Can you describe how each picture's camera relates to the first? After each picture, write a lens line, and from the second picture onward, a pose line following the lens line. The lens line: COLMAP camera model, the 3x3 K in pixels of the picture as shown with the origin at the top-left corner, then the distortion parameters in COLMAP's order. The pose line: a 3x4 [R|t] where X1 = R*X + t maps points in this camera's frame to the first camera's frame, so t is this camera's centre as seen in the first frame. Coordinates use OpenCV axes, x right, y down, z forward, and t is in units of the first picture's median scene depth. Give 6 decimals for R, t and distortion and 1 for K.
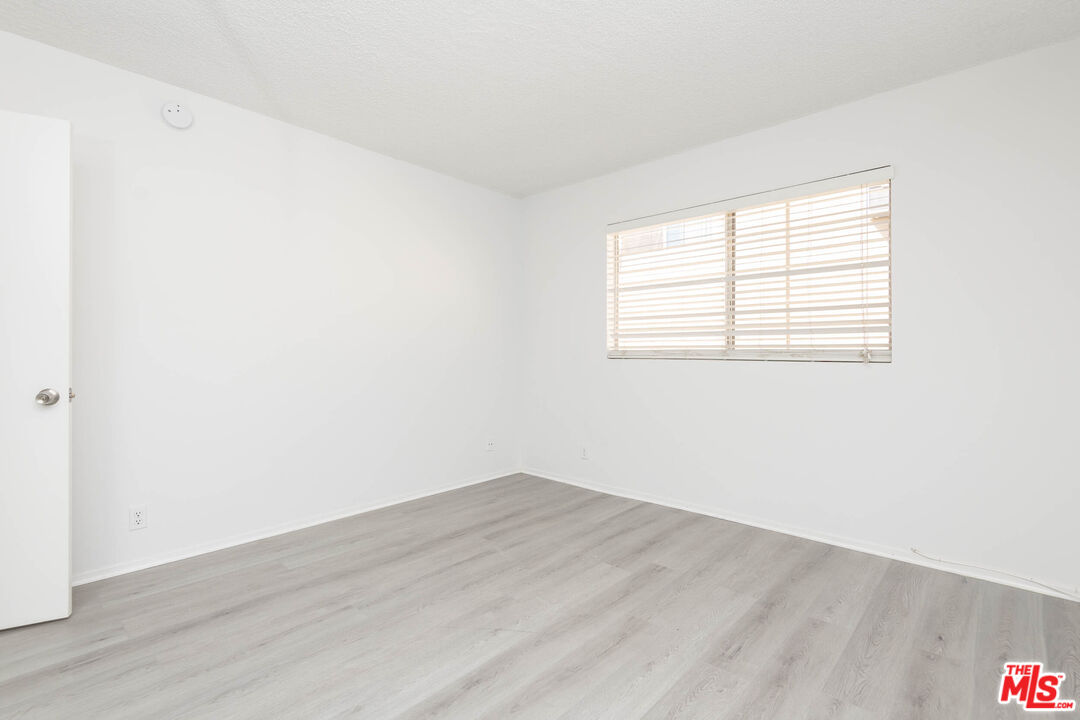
lens RADIAL K [[507.4, 0, 534.9], [0, 507.4, 345.4], [0, 0, 1]] dist [0.063954, -0.000129]
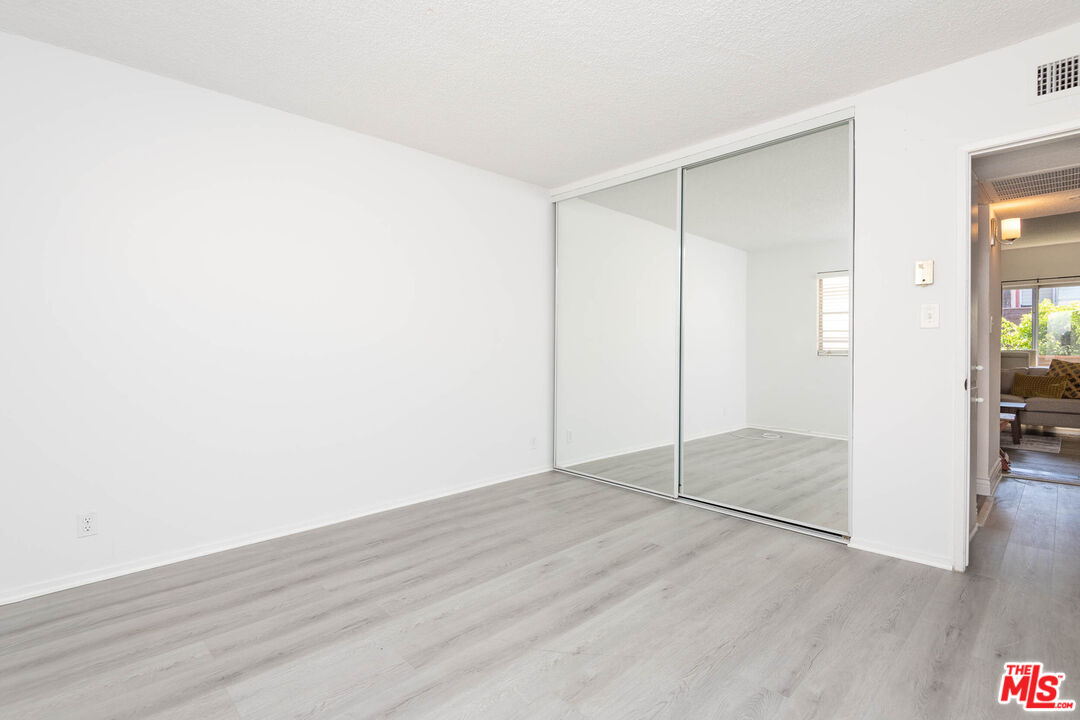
lens RADIAL K [[507.4, 0, 534.9], [0, 507.4, 345.4], [0, 0, 1]] dist [0.063954, -0.000129]
pose [[-0.998055, 0.001229, 0.062320, -0.058473], [0.000256, 0.999878, -0.015614, 0.022951], [-0.062332, -0.015567, -0.997934, 2.025012]]
